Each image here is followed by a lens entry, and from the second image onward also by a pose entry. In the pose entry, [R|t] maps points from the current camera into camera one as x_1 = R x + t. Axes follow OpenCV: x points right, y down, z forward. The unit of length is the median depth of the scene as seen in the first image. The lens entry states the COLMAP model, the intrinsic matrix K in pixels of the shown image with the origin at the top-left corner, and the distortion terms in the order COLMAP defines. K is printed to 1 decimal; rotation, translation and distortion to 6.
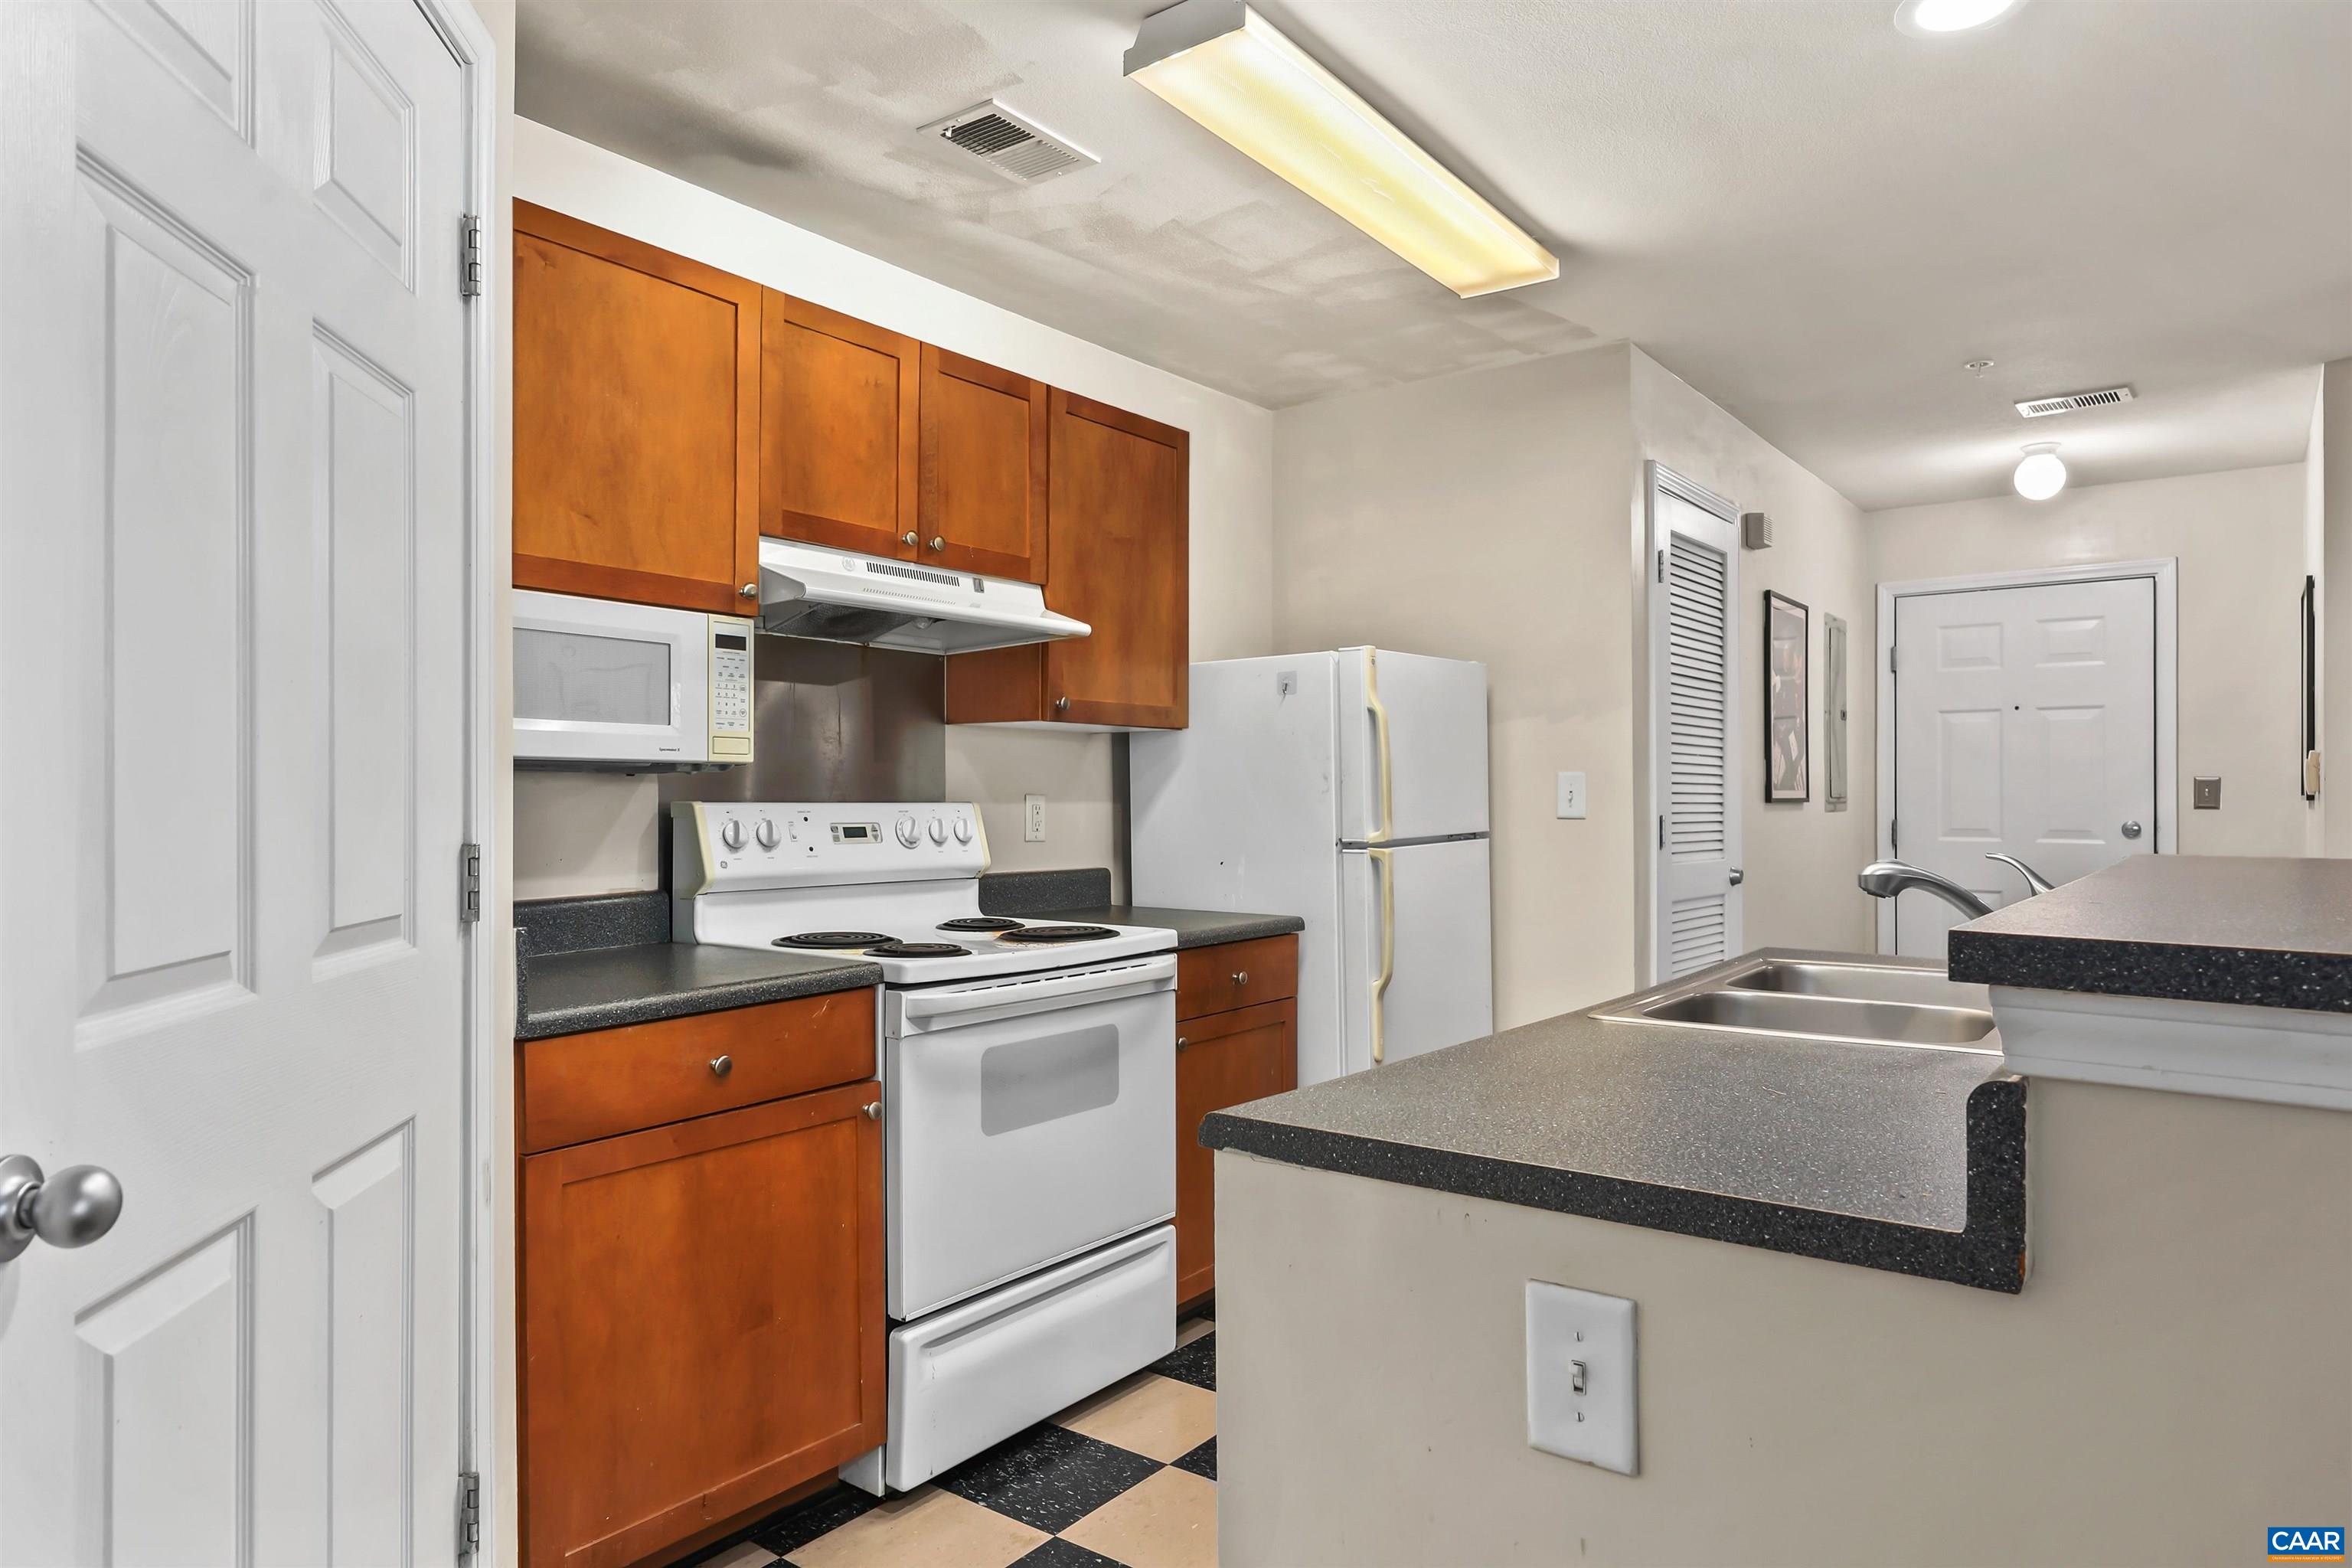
lens RADIAL K [[1414.0, 0, 1219.2], [0, 1414.0, 788.1], [0, 0, 1]] dist [0.004508, 0.000688]
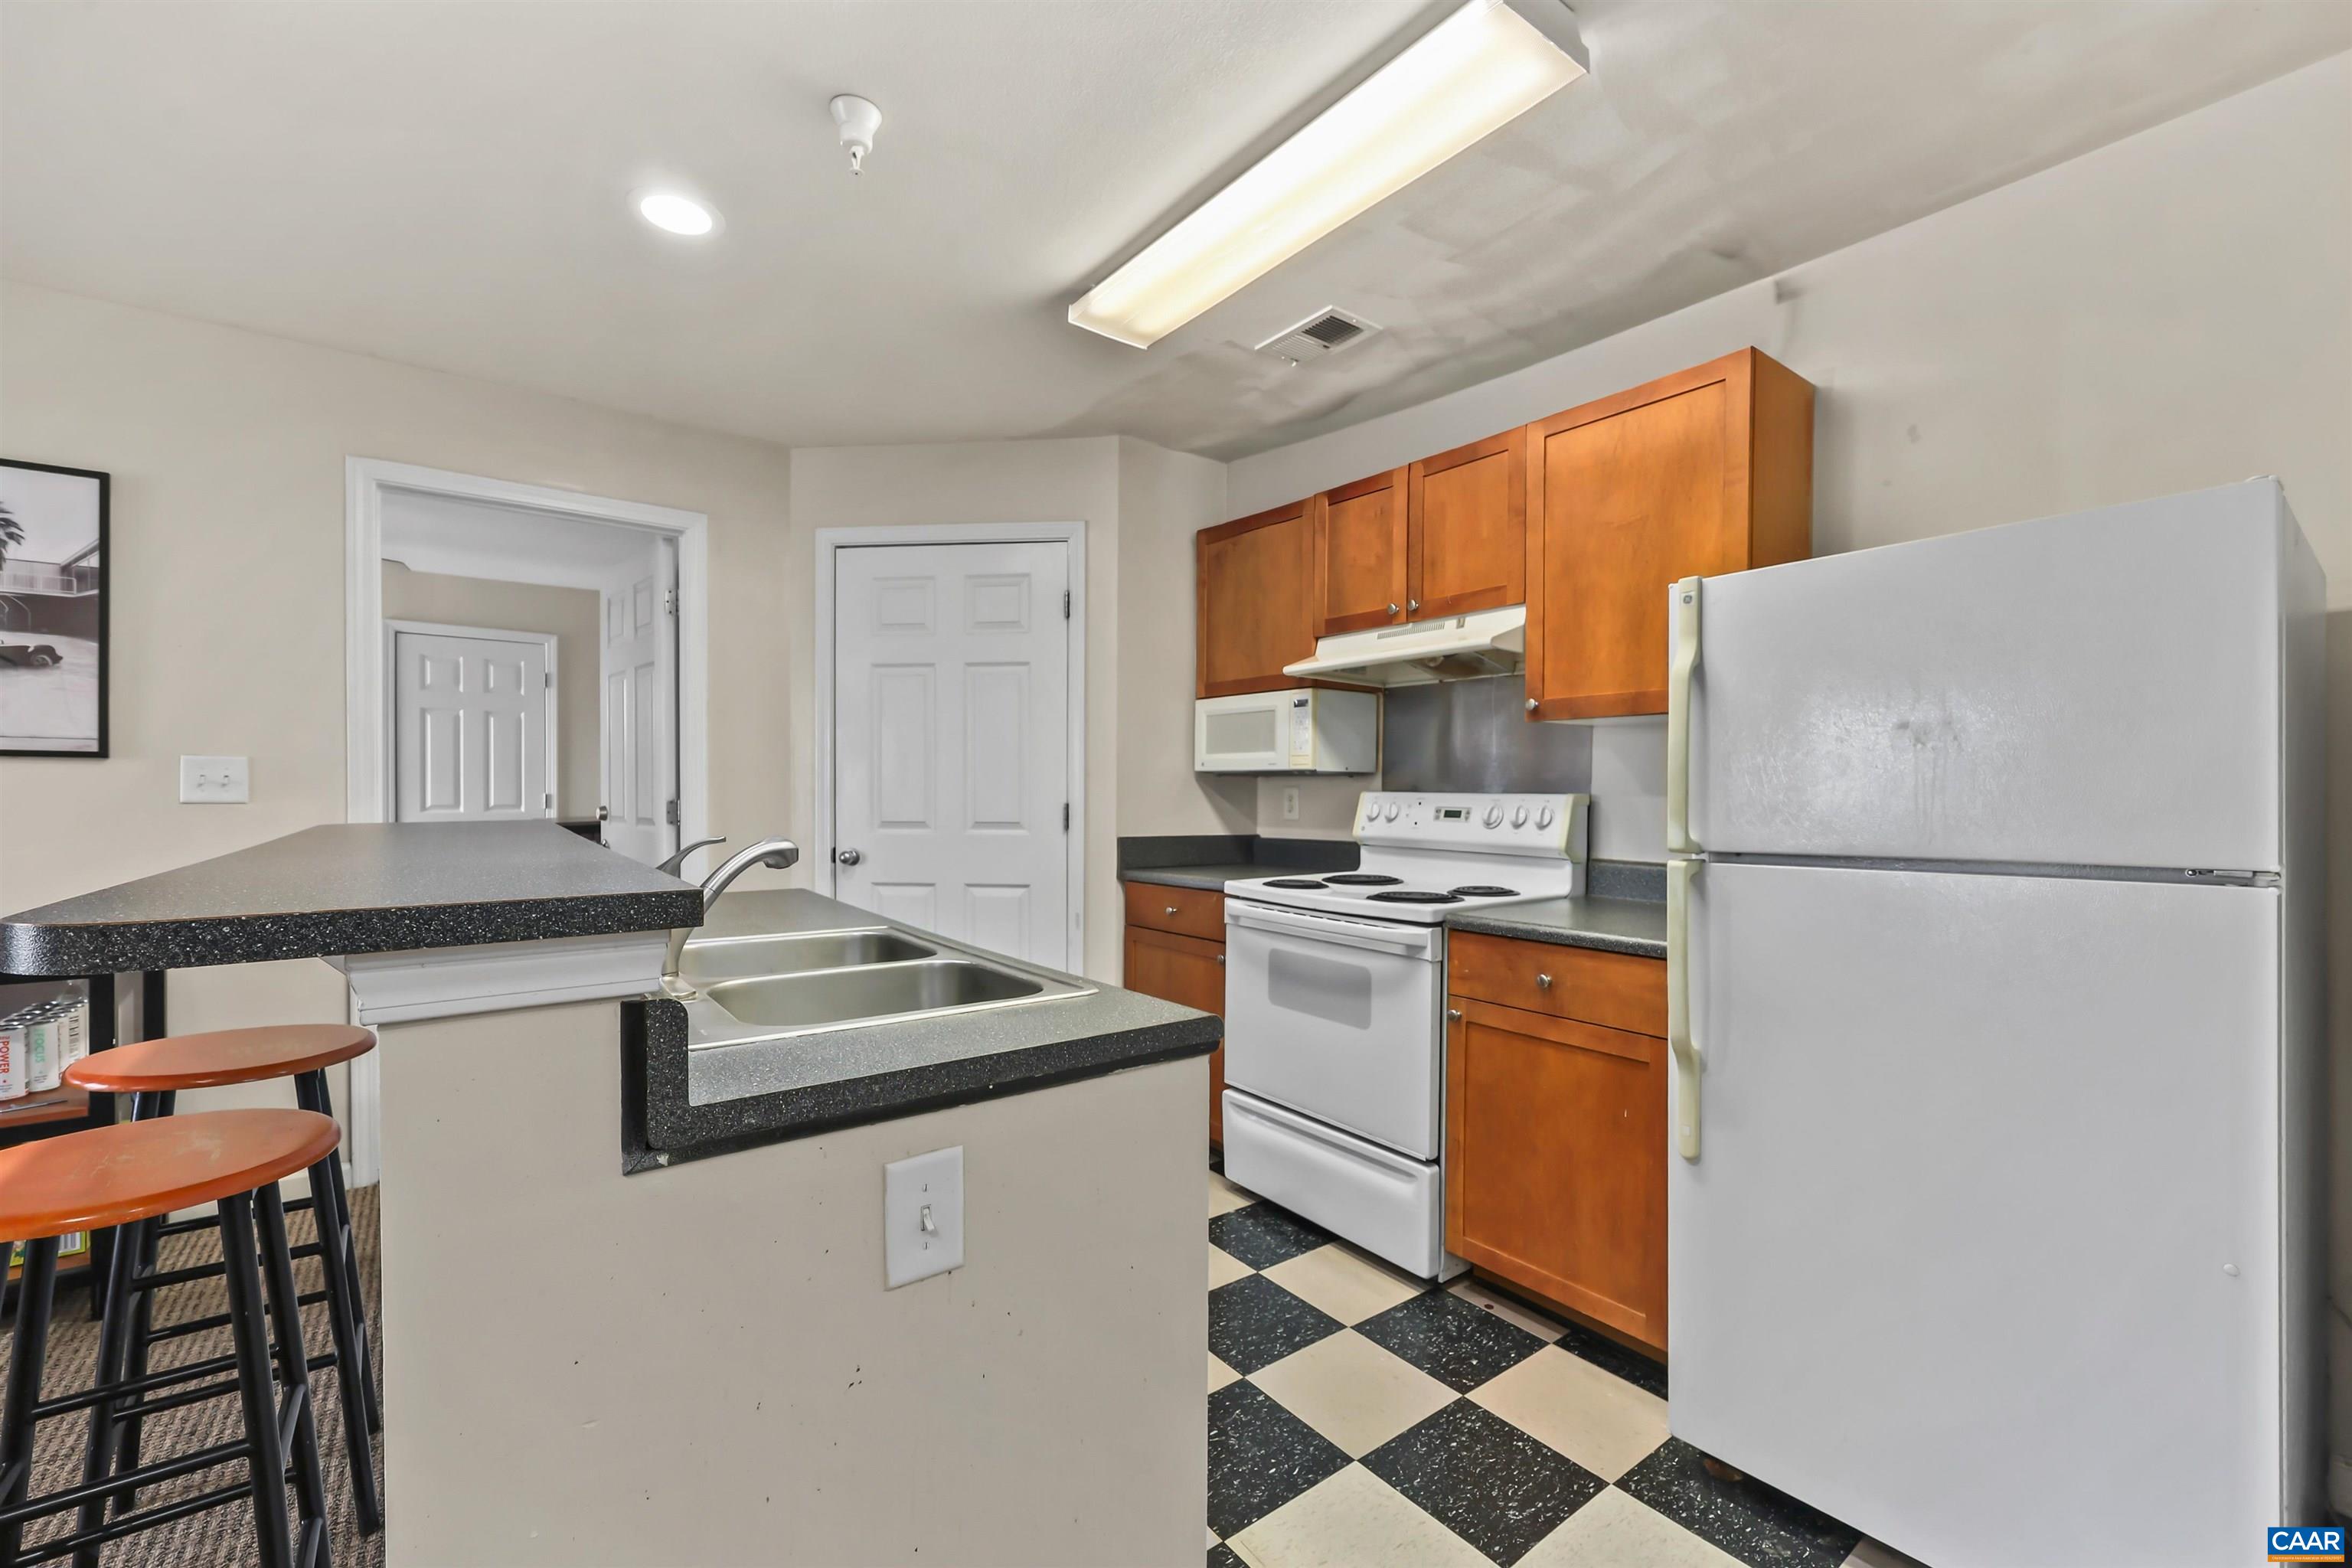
lens RADIAL K [[970.0, 0, 1190.8], [0, 970.0, 805.3], [0, 0, 1]] dist [-0.000285, 0.000361]
pose [[-0.292629, 0.013671, -0.956128, 0.709564], [0.002036, 0.999904, 0.013674, 0.008439], [0.956224, 0.002055, -0.292629, 0.978811]]
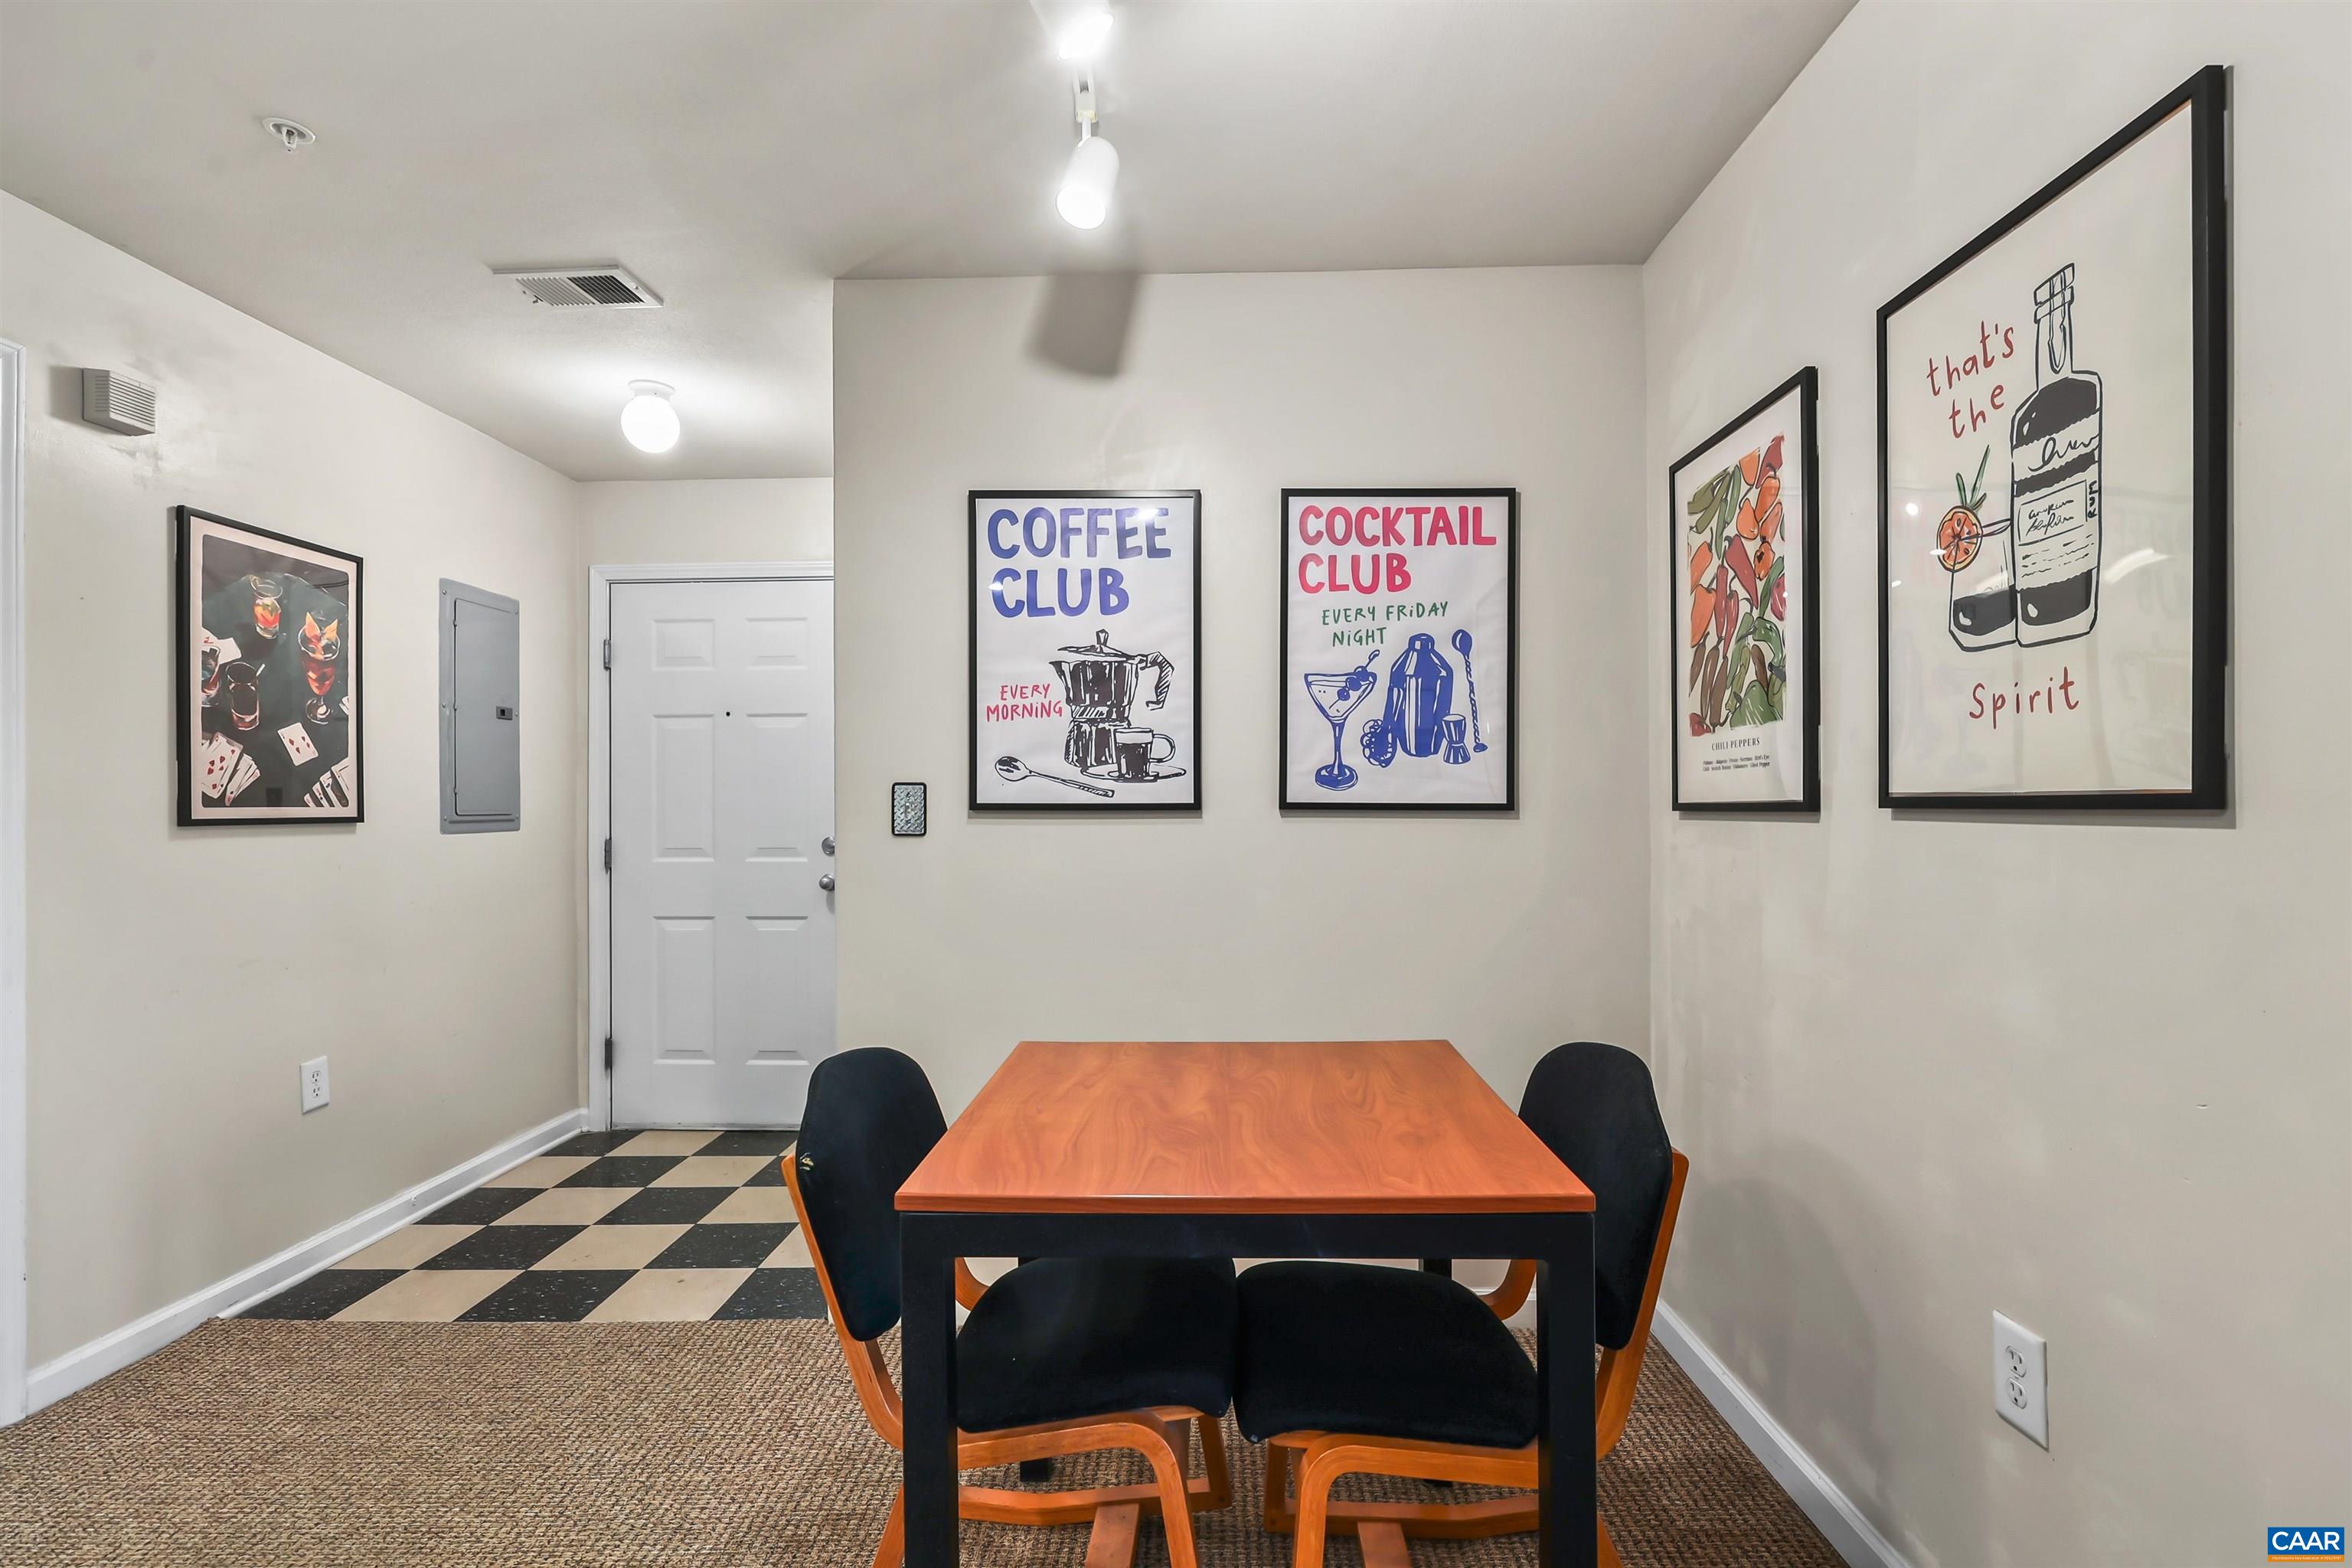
lens RADIAL K [[1076.0, 0, 1176.0], [0, 1076.0, 784.0], [0, 0, 1]] dist [0.000674, 0.000063]
pose [[0.823675, 0.005841, 0.567032, 0.756376], [0.003247, 0.999882, -0.015016, -0.000567], [-0.567053, 0.014209, 0.823559, 0.500881]]
